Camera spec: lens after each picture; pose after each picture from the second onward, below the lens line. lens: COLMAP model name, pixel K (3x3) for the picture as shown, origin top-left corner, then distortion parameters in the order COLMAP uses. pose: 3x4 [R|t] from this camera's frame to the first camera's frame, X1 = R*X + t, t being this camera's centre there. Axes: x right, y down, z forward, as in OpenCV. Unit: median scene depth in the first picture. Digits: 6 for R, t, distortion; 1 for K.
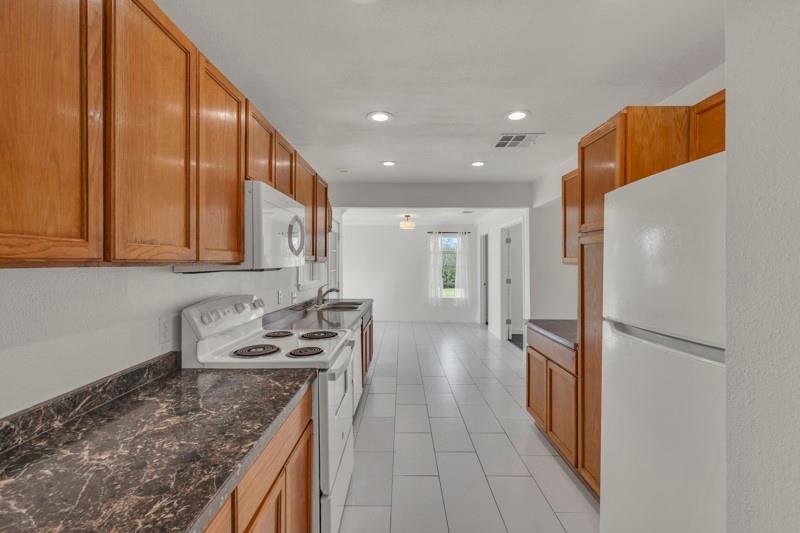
lens RADIAL K [[367.1, 0, 398.2], [0, 367.1, 265.1], [0, 0, 1]] dist [0.000539, 0.000013]
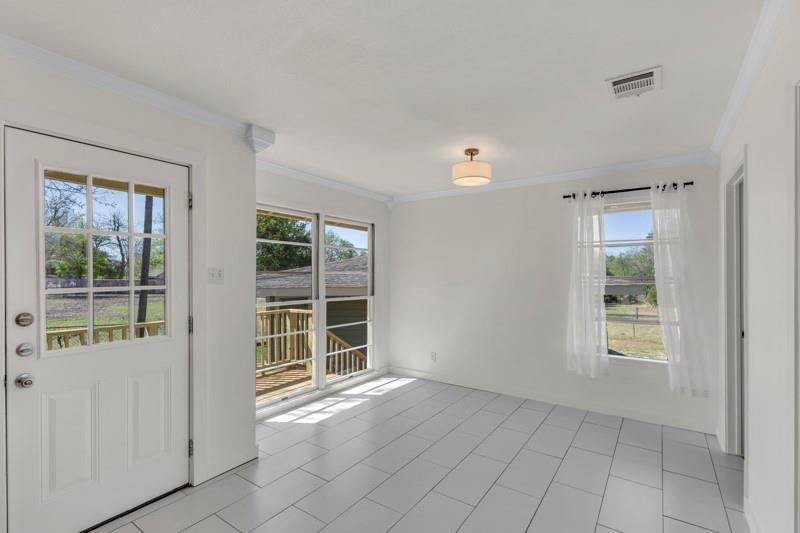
lens RADIAL K [[367.1, 0, 403.4], [0, 367.1, 274.5], [0, 0, 1]] dist [0.000539, 0.000013]
pose [[0.828776, -0.000965, -0.559580, 0.165952], [-0.002728, 0.999980, -0.005765, 0.003248], [0.559574, 0.006305, 0.828756, 0.557349]]
